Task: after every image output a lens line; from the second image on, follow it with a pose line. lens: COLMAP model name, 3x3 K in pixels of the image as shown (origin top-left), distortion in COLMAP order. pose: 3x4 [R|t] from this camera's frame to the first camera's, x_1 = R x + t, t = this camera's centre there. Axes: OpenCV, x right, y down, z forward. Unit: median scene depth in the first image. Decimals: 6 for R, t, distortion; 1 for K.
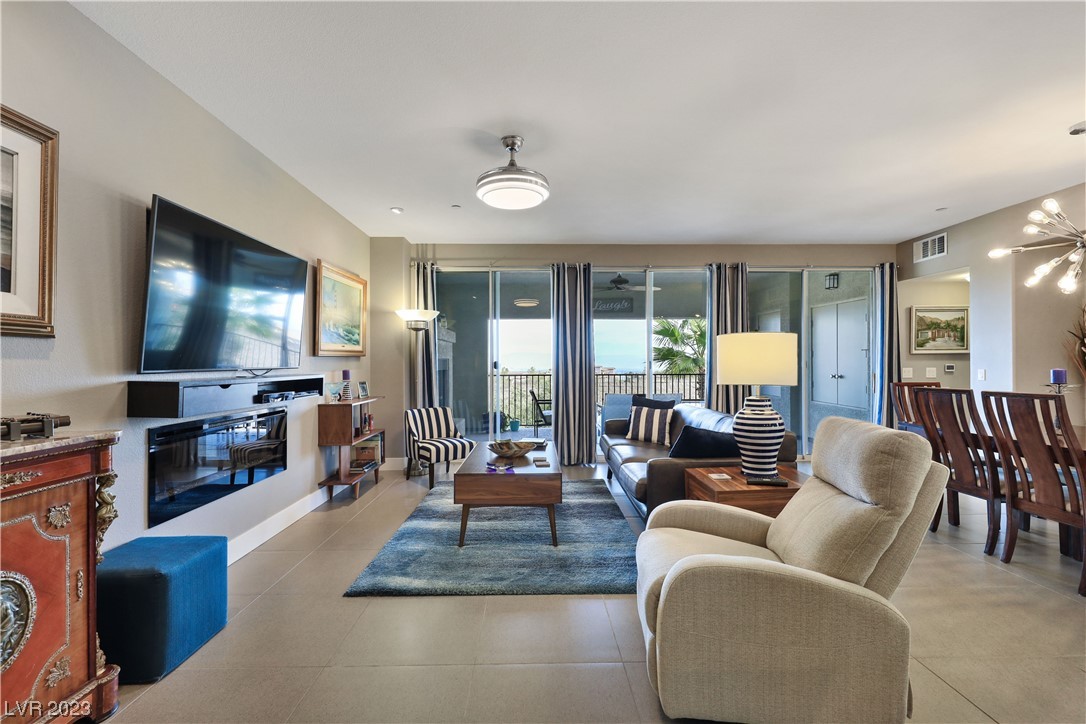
lens RADIAL K [[451.4, 0, 538.5], [0, 451.4, 363.5], [0, 0, 1]] dist [0.001536, 0.000264]
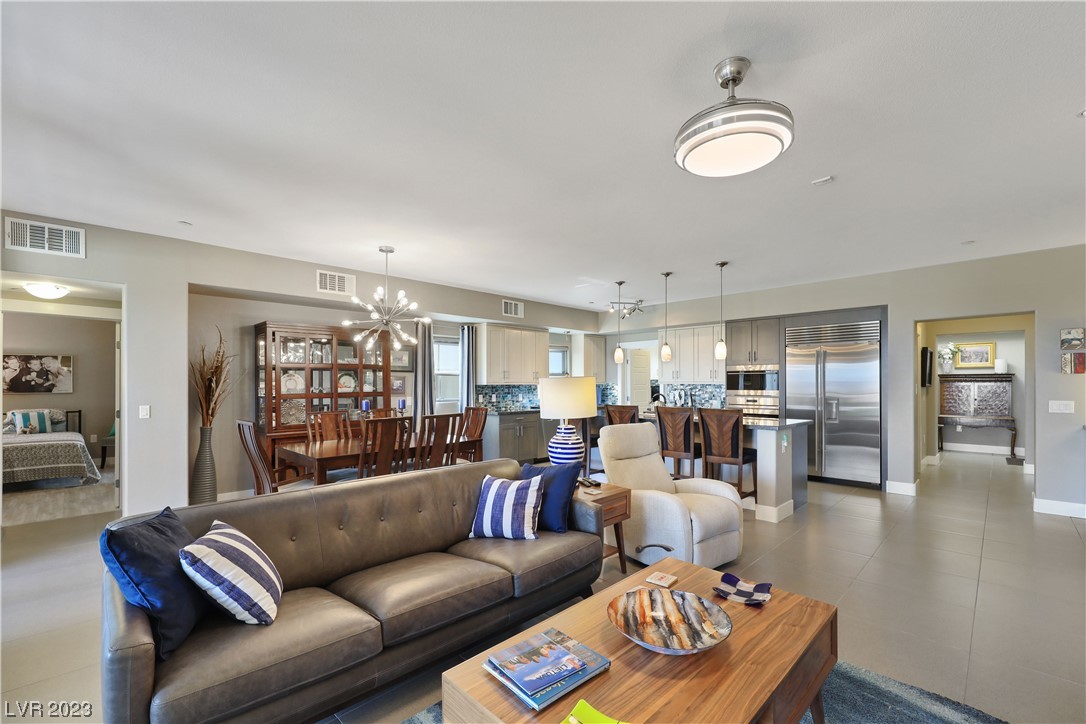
lens RADIAL K [[456.0, 0, 540.0], [0, 456.0, 383.5], [0, 0, 1]] dist [-0.000482, -0.000048]
pose [[-0.698425, 0.008245, 0.715636, -0.200374], [0.008232, 0.999960, -0.003487, -0.021107], [-0.715636, 0.003456, -0.698465, 1.026376]]
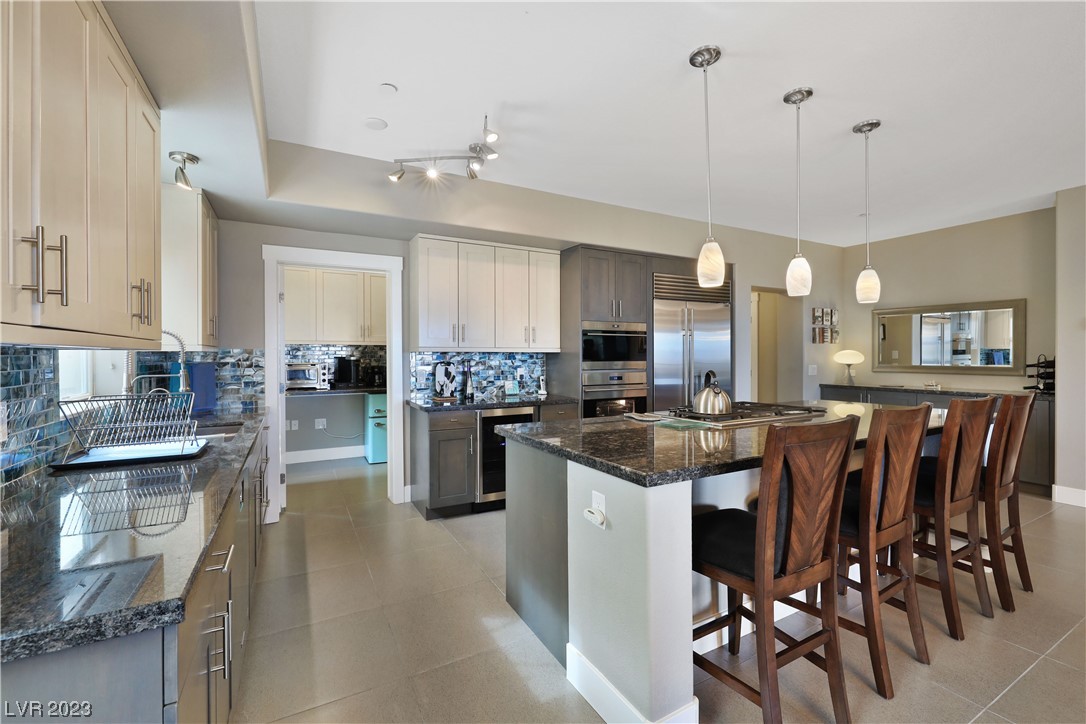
lens RADIAL K [[451.4, 0, 538.5], [0, 451.4, 363.5], [0, 0, 1]] dist [0.001536, 0.000264]
pose [[-0.879564, 0.015531, -0.475527, 0.914814], [0.005899, 0.999746, 0.021740, -0.015956], [0.475744, 0.016317, -0.879432, 0.287127]]
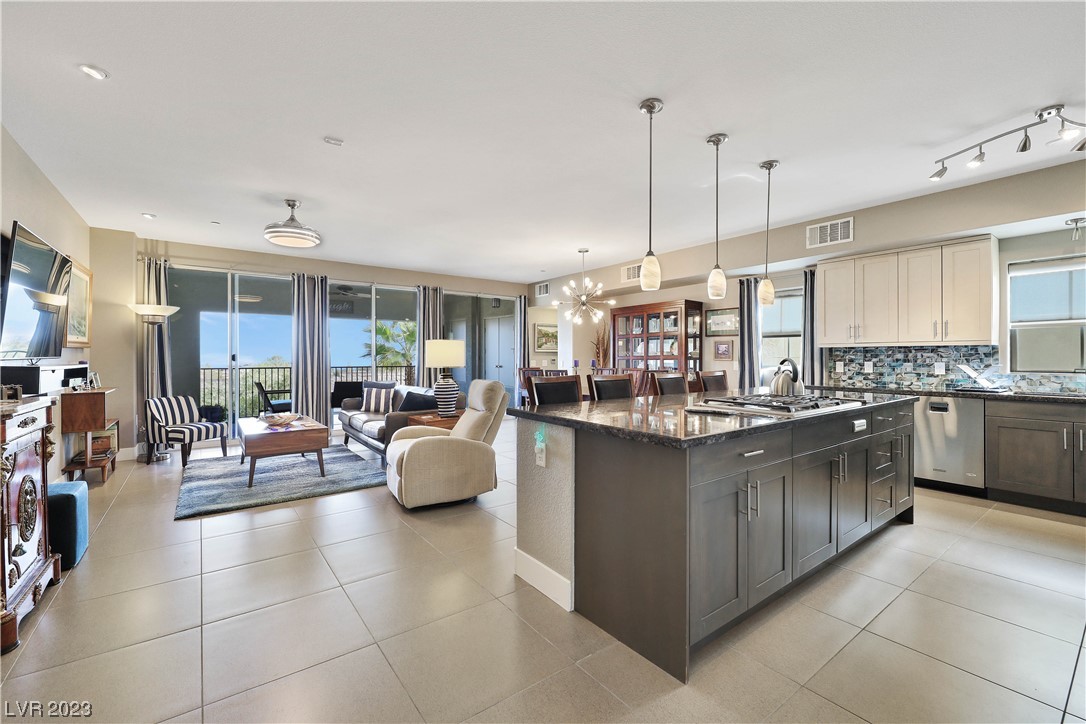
lens RADIAL K [[447.6, 0, 529.9], [0, 447.6, 355.4], [0, 0, 1]] dist [-0.017446, 0.000067]
pose [[0.813488, 0.006489, 0.581545, -0.165147], [-0.002094, 0.999964, -0.008229, 0.006393], [-0.581578, 0.005477, 0.813472, -0.375637]]
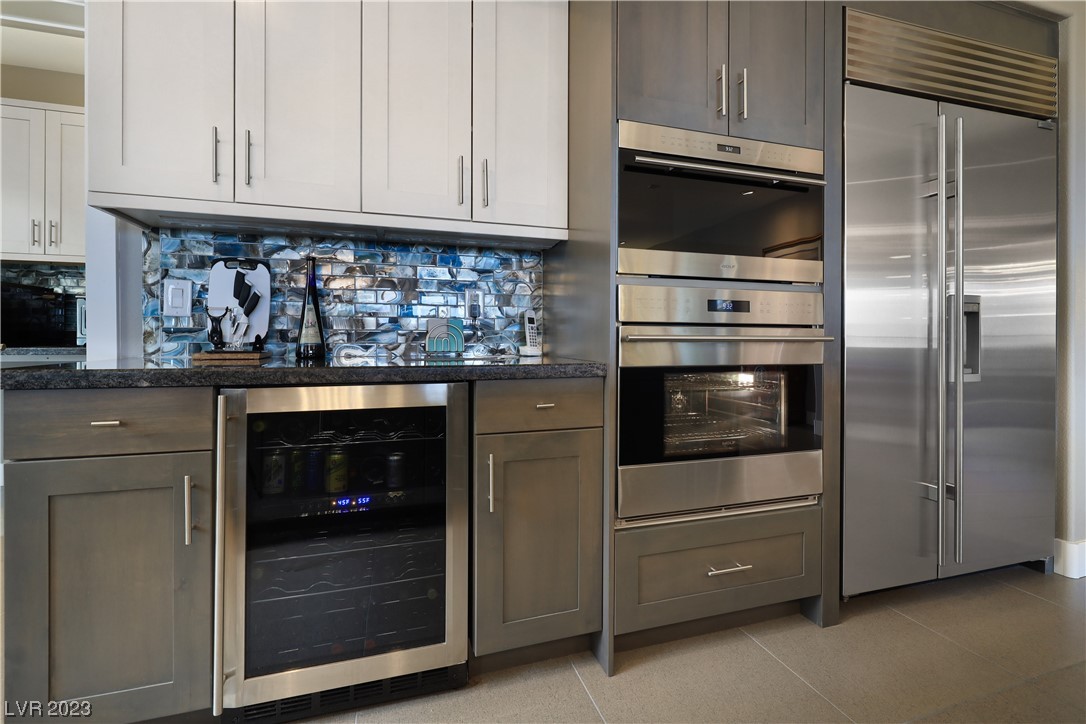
lens RADIAL K [[483.9, 0, 551.2], [0, 483.9, 340.7], [0, 0, 1]] dist [0.002489, 0.000309]
pose [[-0.952029, 0.003497, -0.305989, 0.558807], [0.000870, 0.999962, 0.008720, 0.053722], [0.306008, 0.008036, -0.951995, -0.161560]]
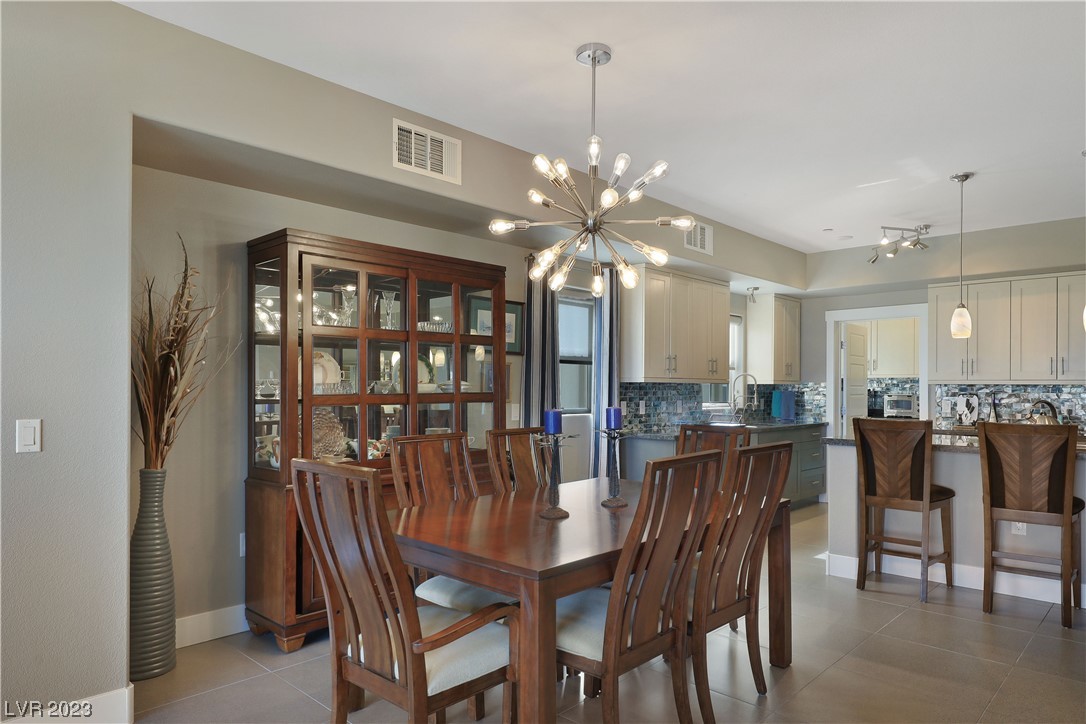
lens RADIAL K [[671.5, 0, 547.5], [0, 671.5, 394.5], [0, 0, 1]] dist [-0.002632, -0.000331]
pose [[-0.718580, -0.004633, 0.695429, 0.322150], [0.000618, 0.999973, 0.007299, -0.010350], [-0.695444, 0.005675, -0.718558, 1.049211]]
